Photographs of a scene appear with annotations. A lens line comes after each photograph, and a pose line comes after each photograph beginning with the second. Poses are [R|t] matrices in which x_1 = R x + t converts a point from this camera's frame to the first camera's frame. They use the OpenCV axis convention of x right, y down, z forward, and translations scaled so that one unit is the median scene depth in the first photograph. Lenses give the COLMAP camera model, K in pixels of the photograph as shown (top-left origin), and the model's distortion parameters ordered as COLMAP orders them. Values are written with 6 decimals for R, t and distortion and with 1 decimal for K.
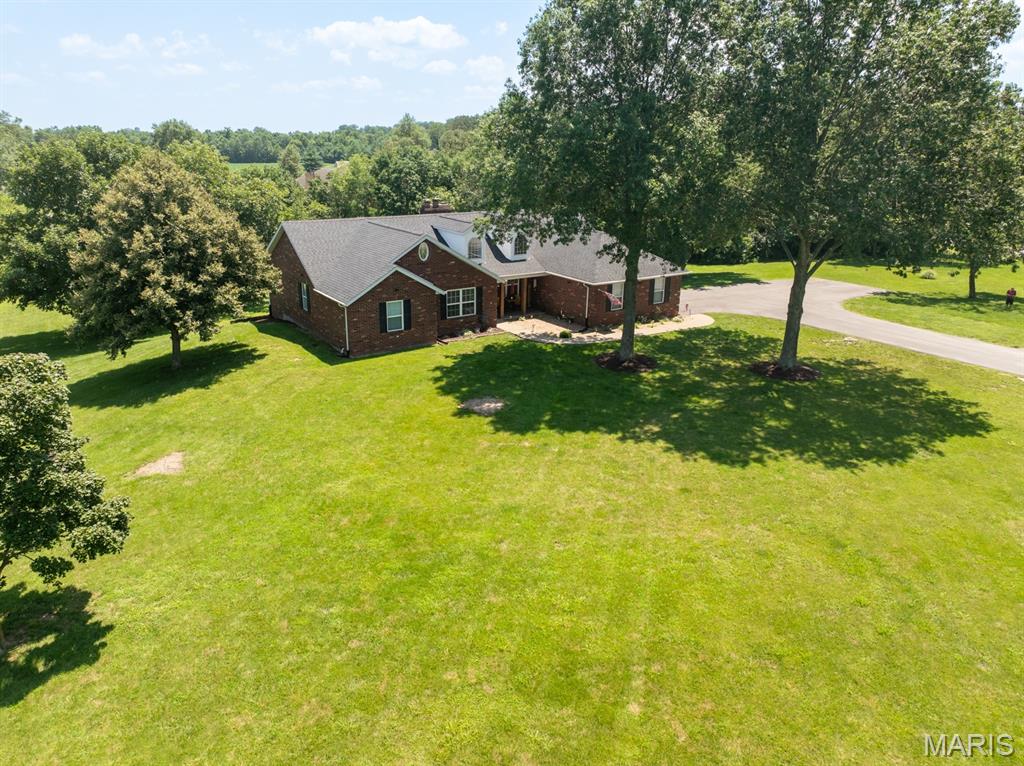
lens RADIAL K [[737.8, 0, 514.1], [0, 737.8, 375.3], [0, 0, 1]] dist [-0.040878, -0.008820]
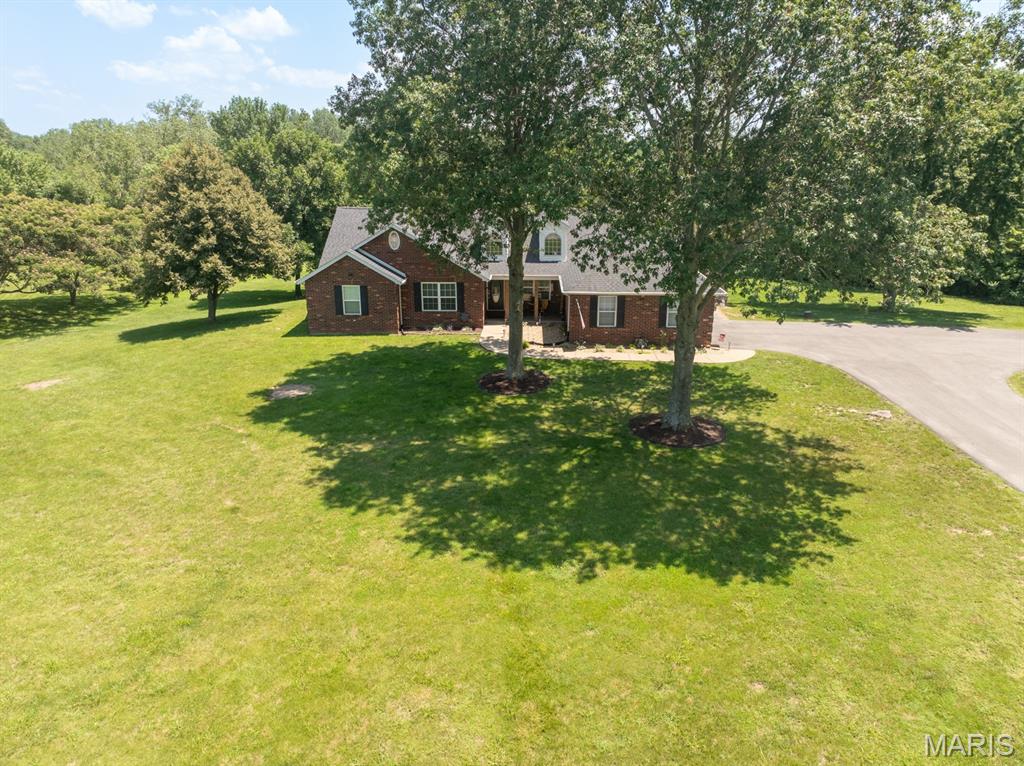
lens RADIAL K [[737.8, 0, 512.0], [0, 737.8, 378.5], [0, 0, 1]] dist [-0.040878, -0.008820]
pose [[0.809091, 0.169169, -0.562808, 0.670029], [-0.172126, 0.983891, 0.048290, -0.066892], [0.561911, 0.057803, 0.825176, 0.317041]]
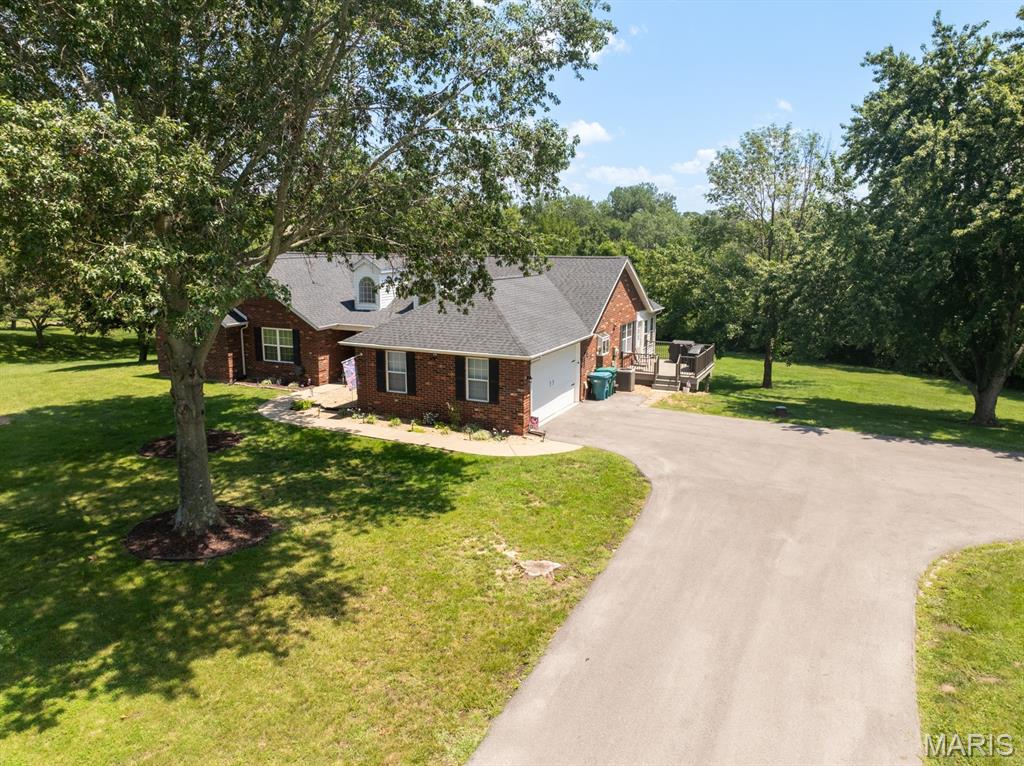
lens RADIAL K [[737.8, 0, 516.4], [0, 737.8, 373.5], [0, 0, 1]] dist [-0.040878, -0.008820]
pose [[0.509738, 0.147318, -0.847623, 0.904683], [-0.262042, 0.965003, 0.010134, -0.173588], [0.819452, 0.216947, 0.530502, 0.939327]]
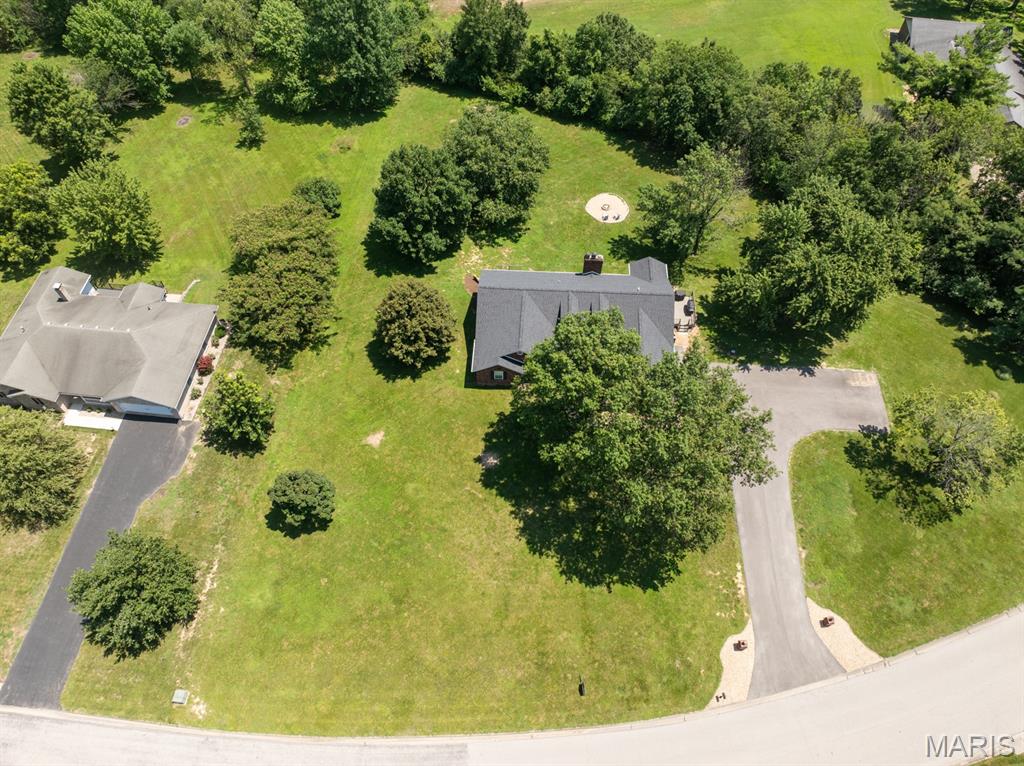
lens RADIAL K [[737.8, 0, 505.6], [0, 737.8, 389.8], [0, 0, 1]] dist [-0.040878, -0.008820]
pose [[0.792281, 0.500052, -0.349628, 0.663651], [-0.169143, 0.730553, 0.661576, -1.571621], [0.586244, -0.465017, 0.663383, -0.435176]]
